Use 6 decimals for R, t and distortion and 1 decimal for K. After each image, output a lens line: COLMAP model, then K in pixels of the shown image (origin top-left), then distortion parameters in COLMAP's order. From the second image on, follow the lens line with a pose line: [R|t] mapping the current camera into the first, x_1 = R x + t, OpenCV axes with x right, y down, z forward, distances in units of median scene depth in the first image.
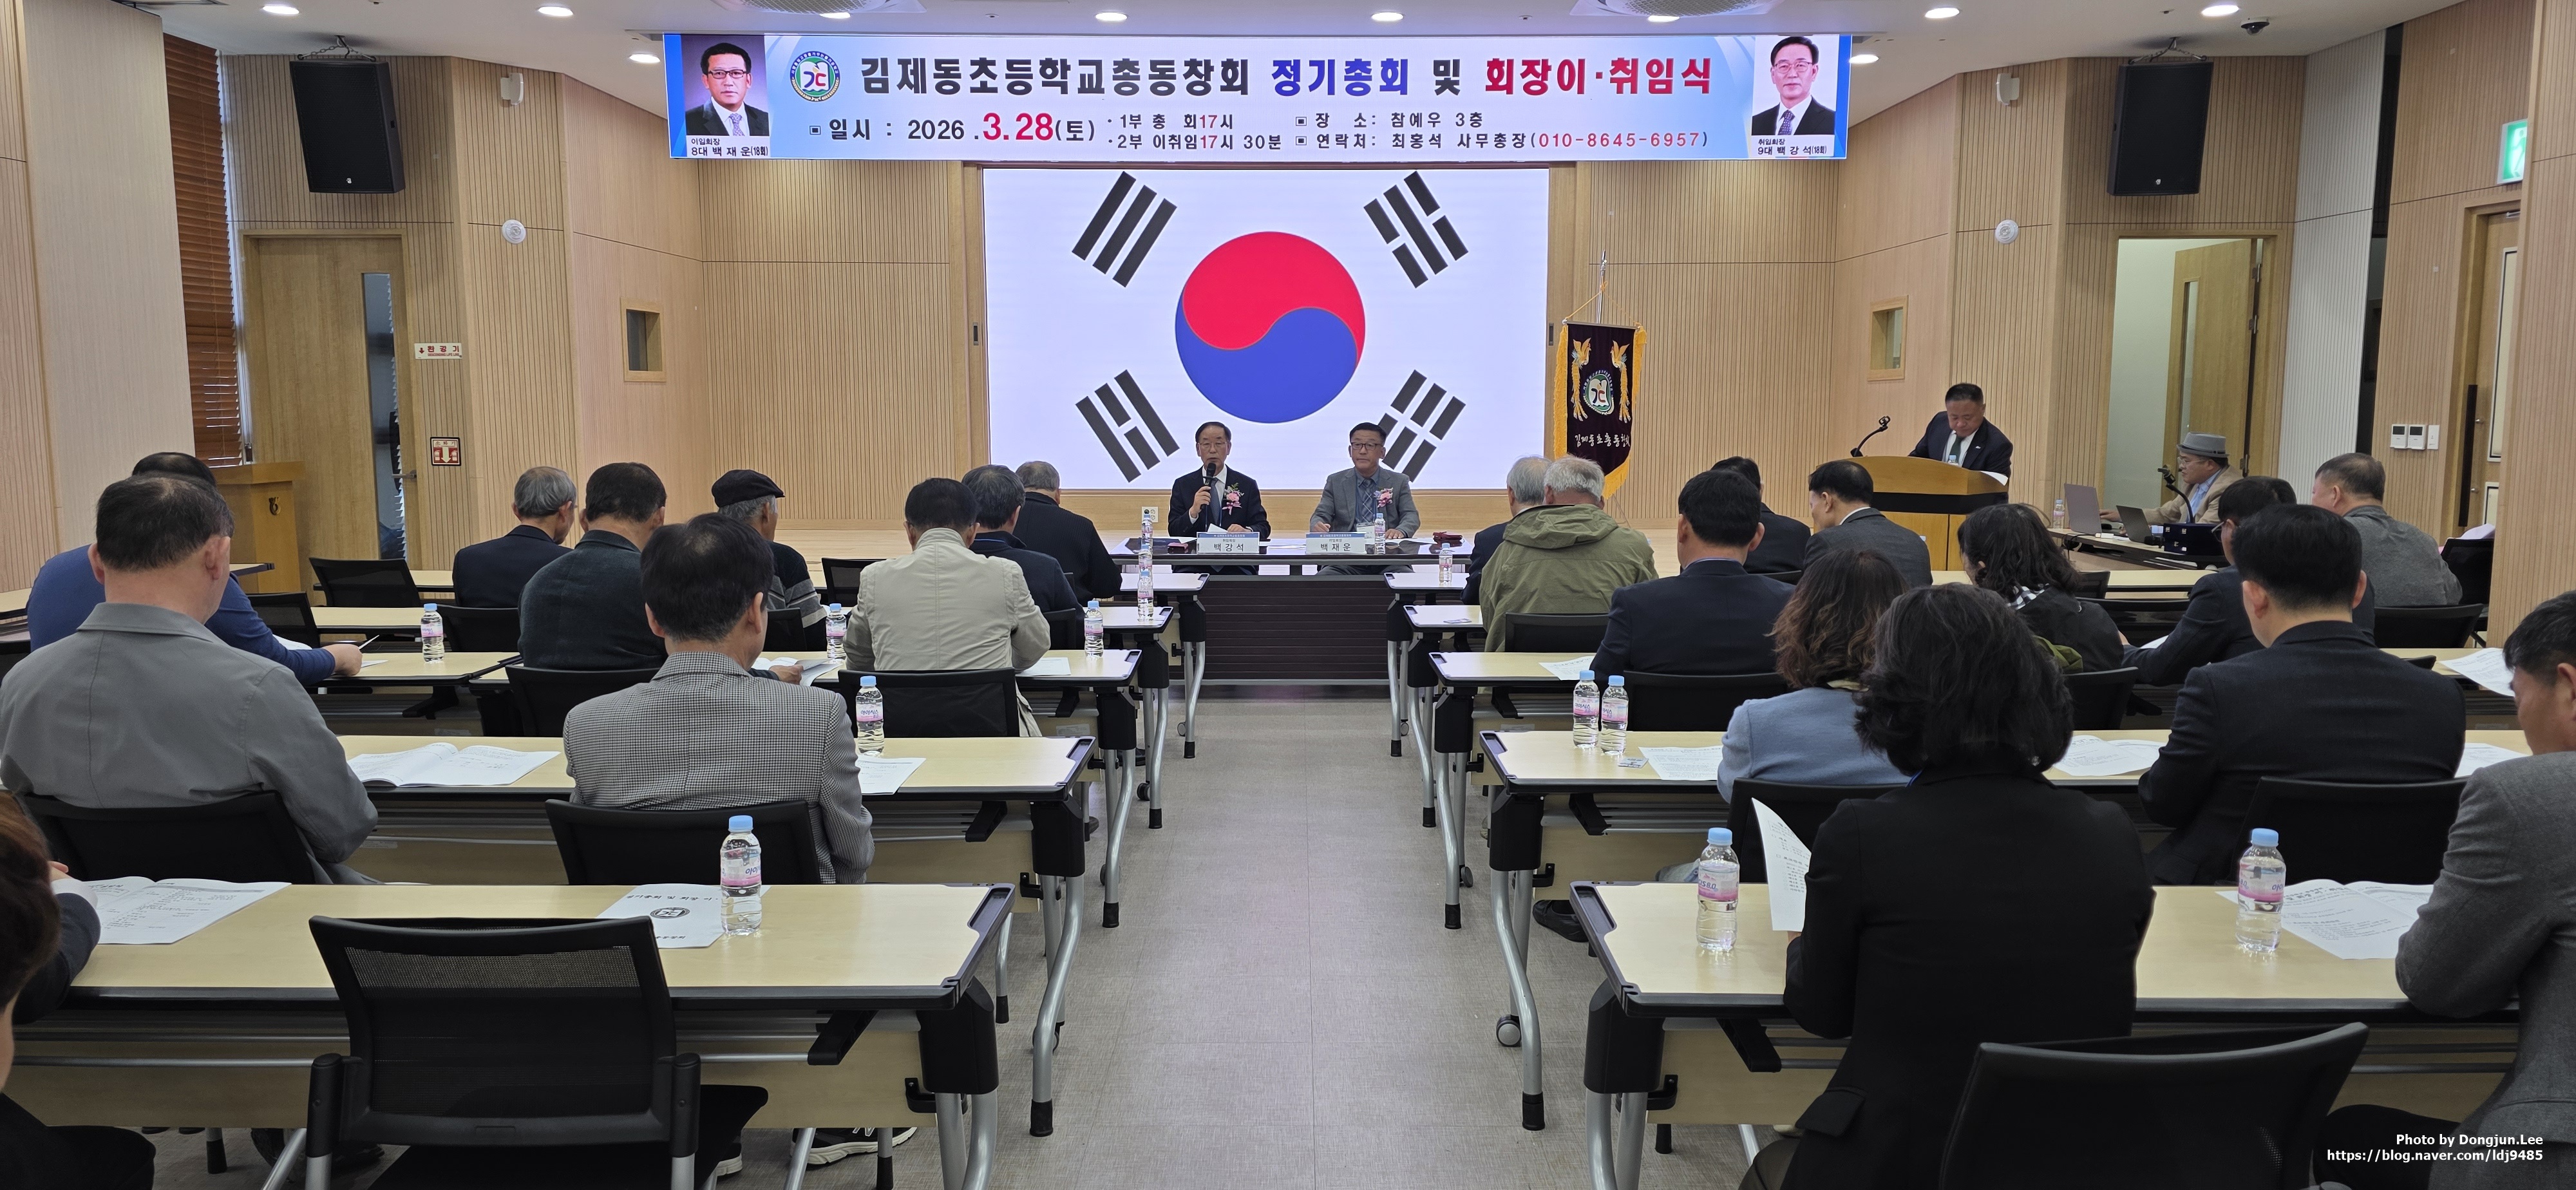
lens RADIAL K [[1748.9, 0, 1288.0], [0, 1748.9, 595.0], [0, 0, 1]] dist [0.069824, -0.082805]
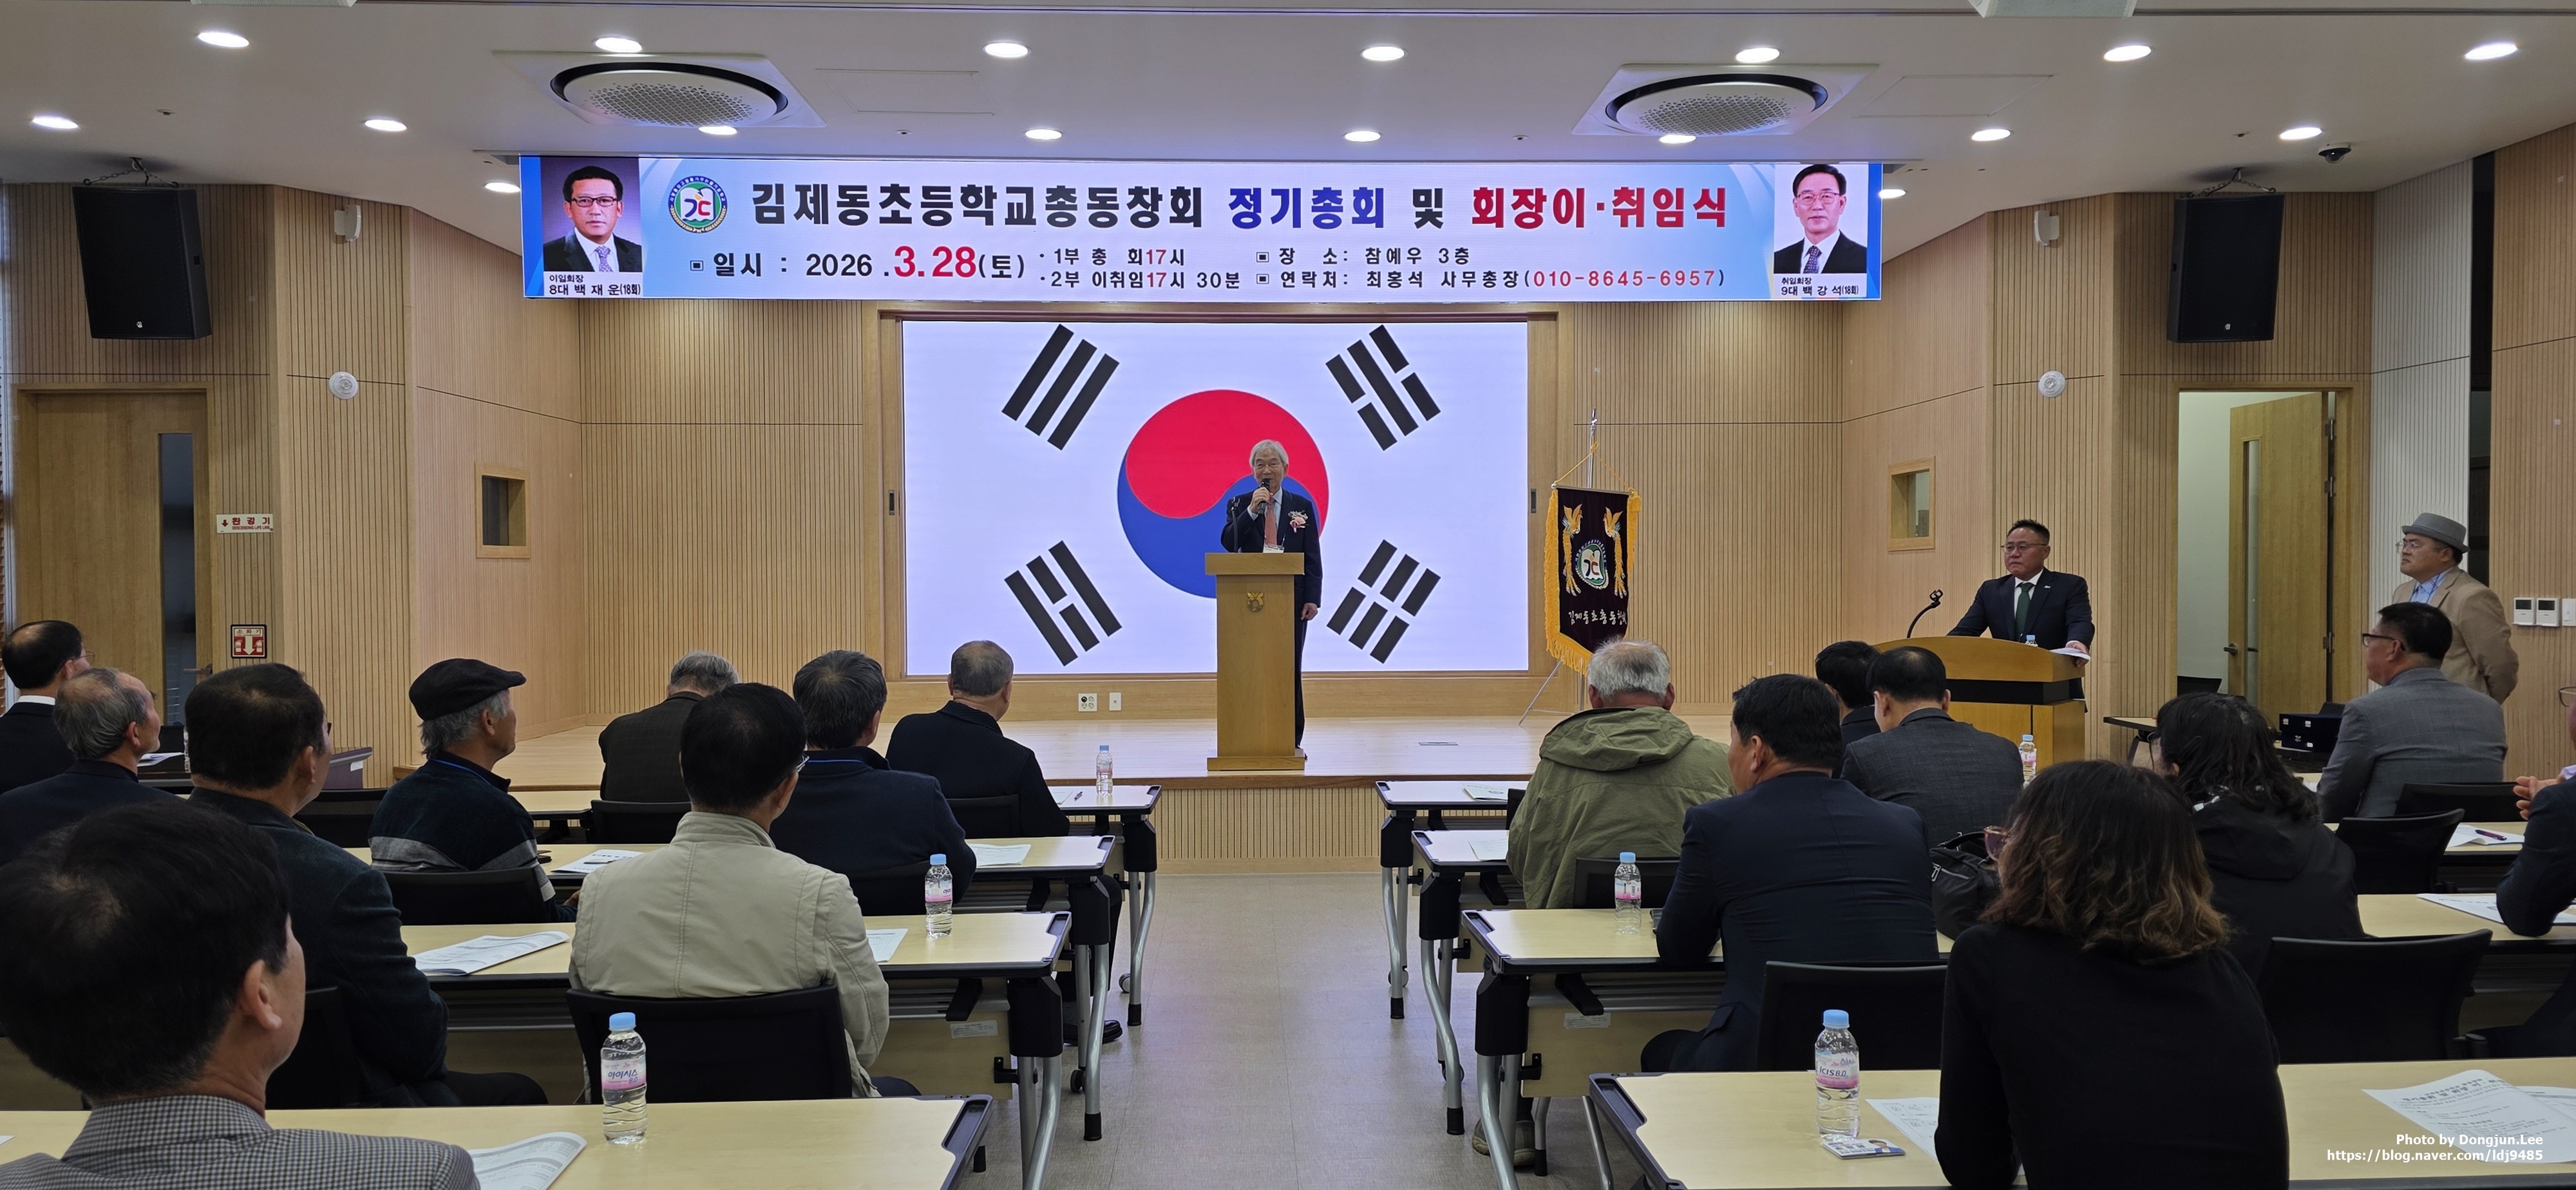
lens RADIAL K [[1748.9, 0, 1288.0], [0, 1748.9, 595.0], [0, 0, 1]] dist [0.069824, -0.082805]
pose [[0.999396, -0.005426, 0.034313, -0.010593], [0.008800, 0.995053, -0.098953, -0.016133], [-0.033606, 0.099195, 0.994500, 0.149168]]
